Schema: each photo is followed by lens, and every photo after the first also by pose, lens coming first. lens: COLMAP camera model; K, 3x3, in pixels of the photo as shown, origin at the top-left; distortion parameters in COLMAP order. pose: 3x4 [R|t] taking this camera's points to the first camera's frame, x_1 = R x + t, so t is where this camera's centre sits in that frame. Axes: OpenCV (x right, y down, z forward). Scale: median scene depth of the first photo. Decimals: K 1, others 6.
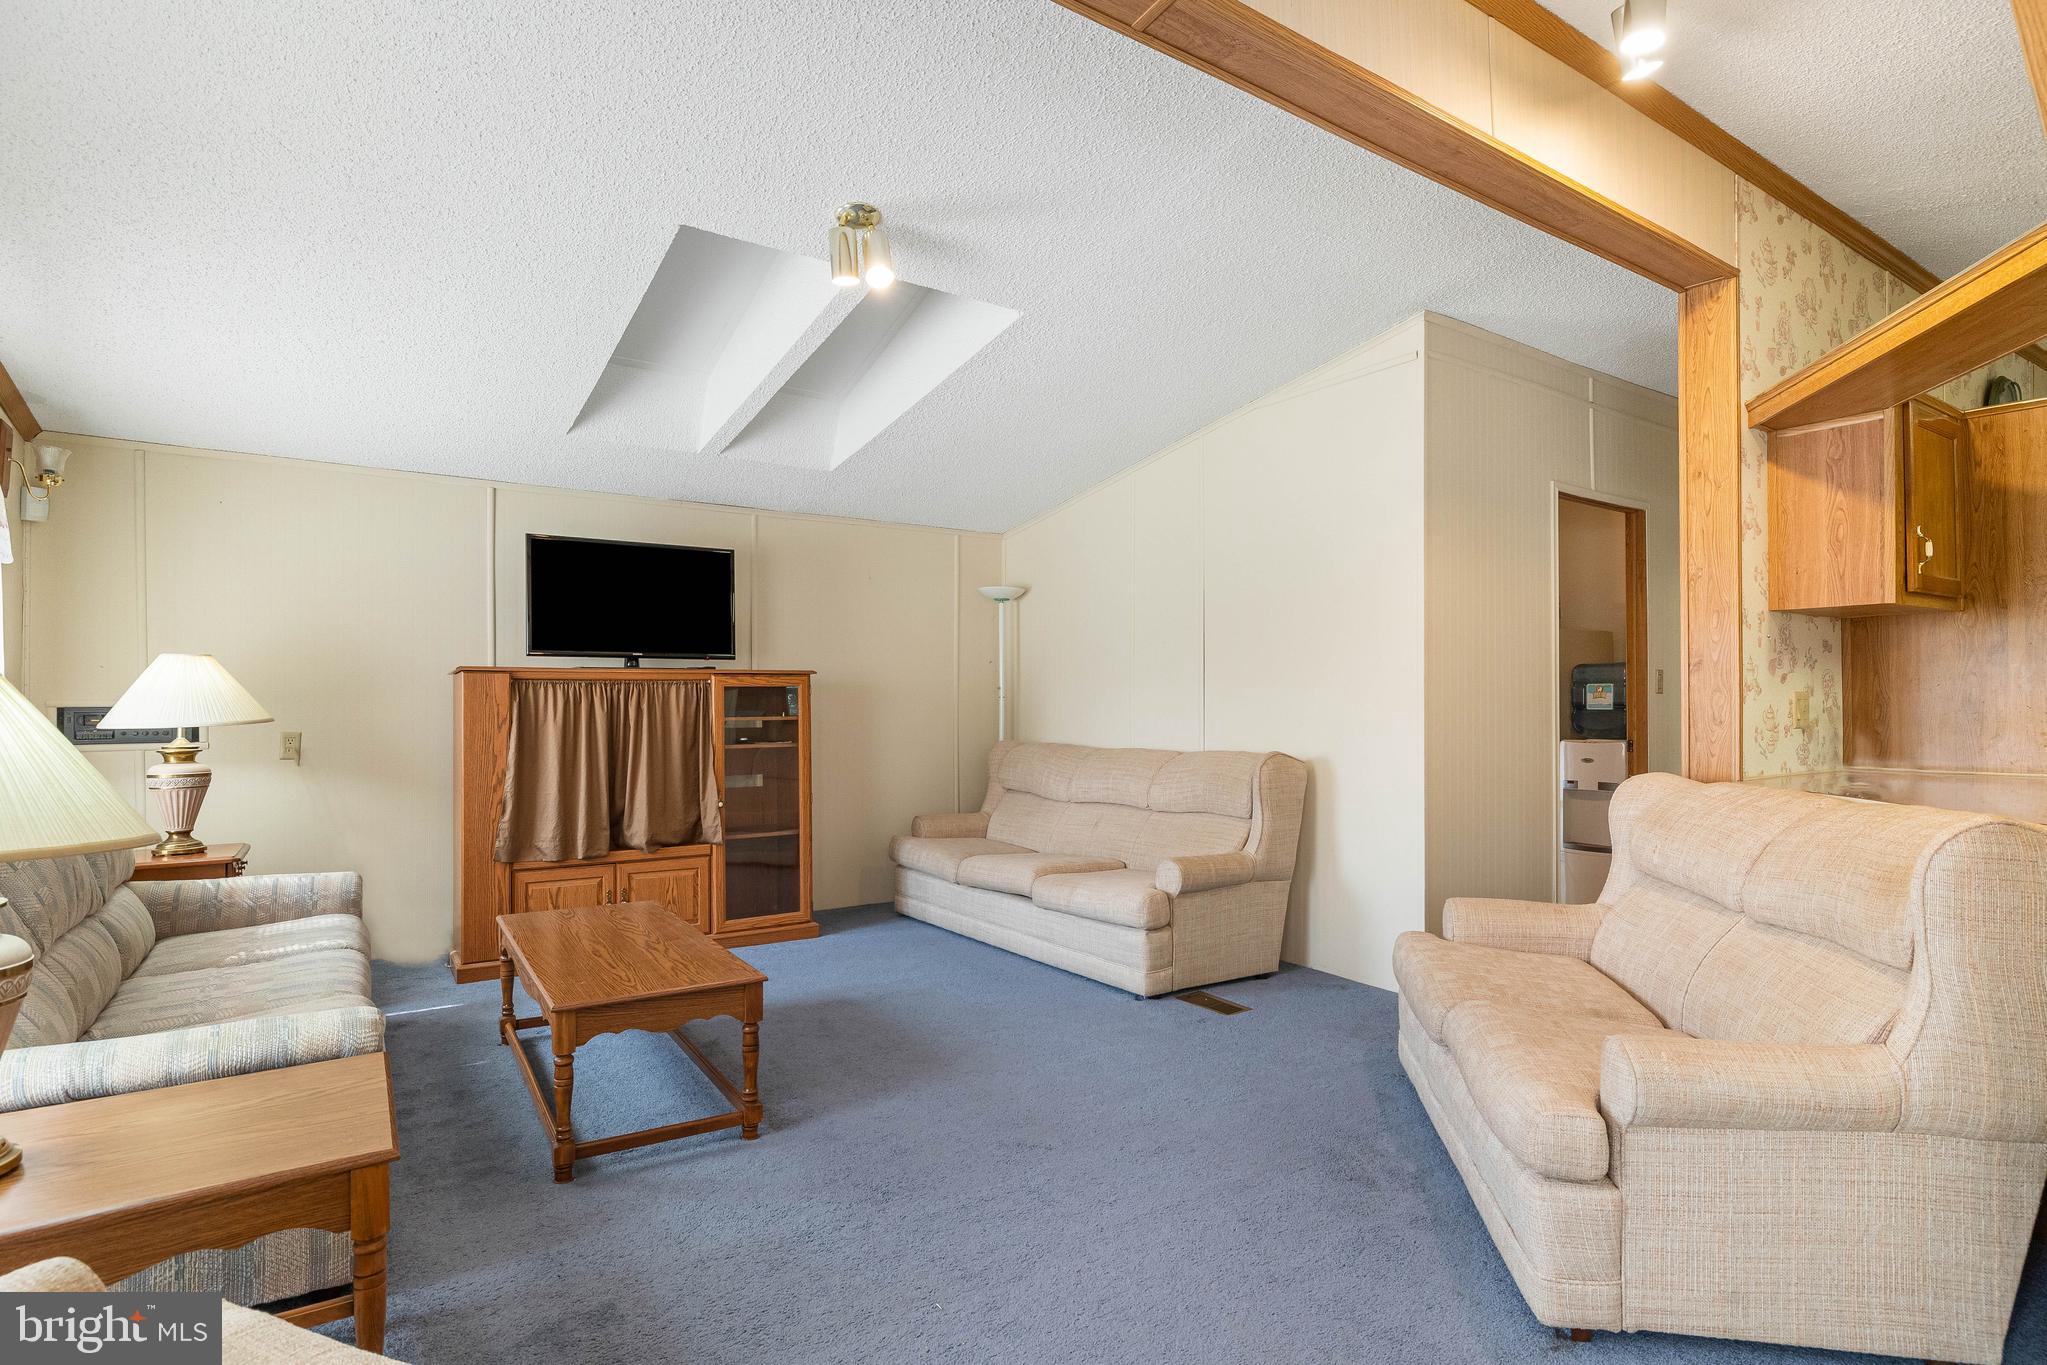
lens RADIAL K [[1052.4, 0, 1024.3], [0, 1052.4, 697.5], [0, 0, 1]] dist [-0.002392, 0.001729]
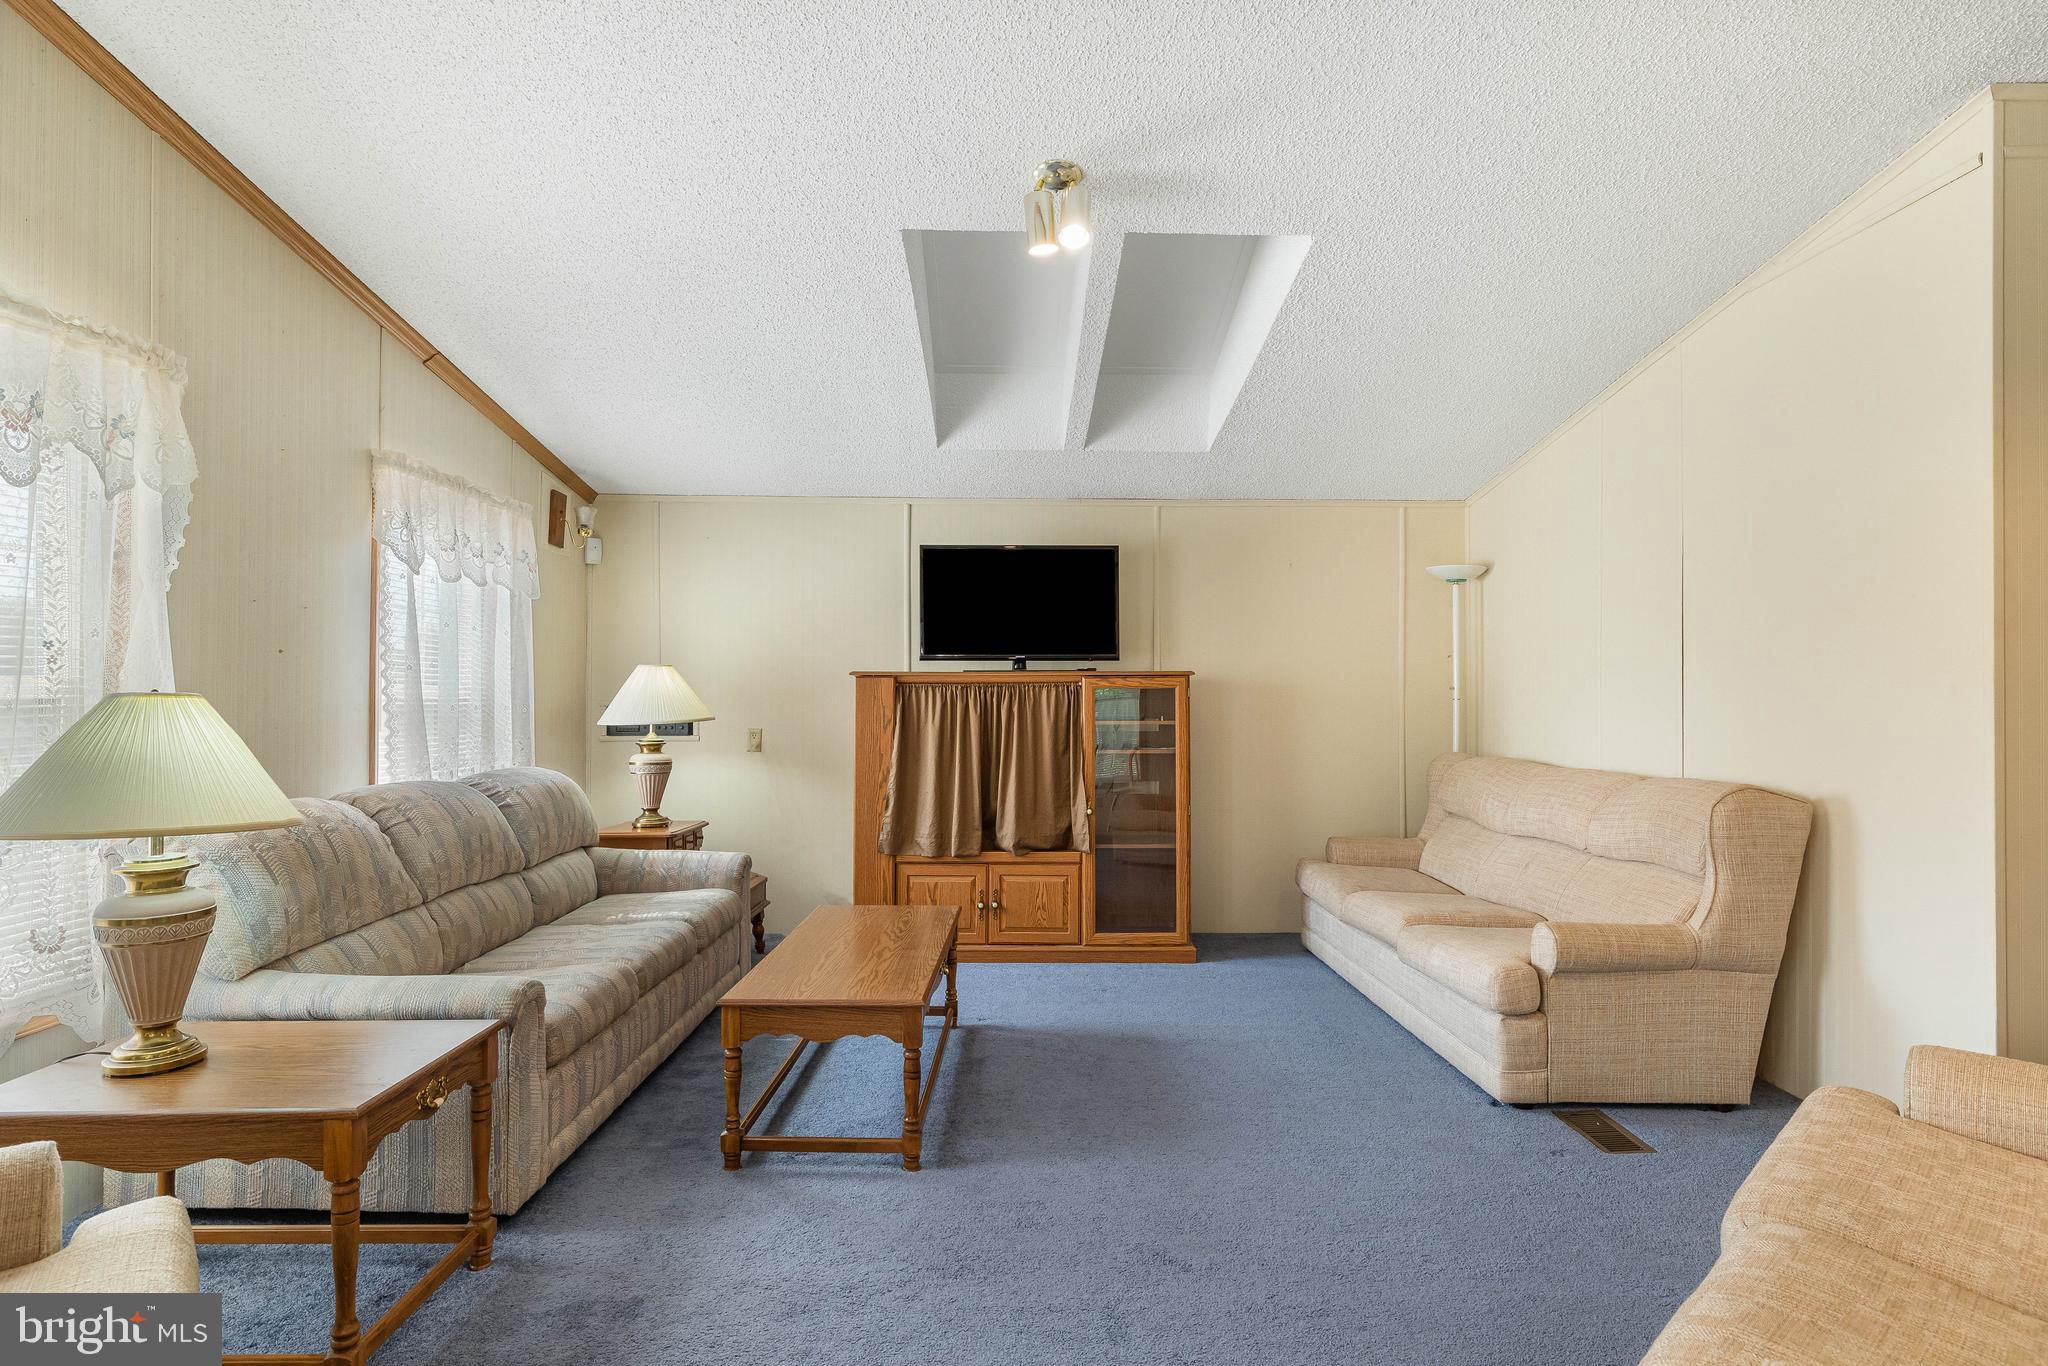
lens RADIAL K [[1103.1, 0, 1025.0], [0, 1103.1, 680.8], [0, 0, 1]] dist [-0.001788, 0.001348]
pose [[0.837791, -0.004742, -0.545971, 0.241723], [-0.000315, 0.999958, -0.009169, -0.009865], [0.545991, 0.007854, 0.837754, 0.138234]]
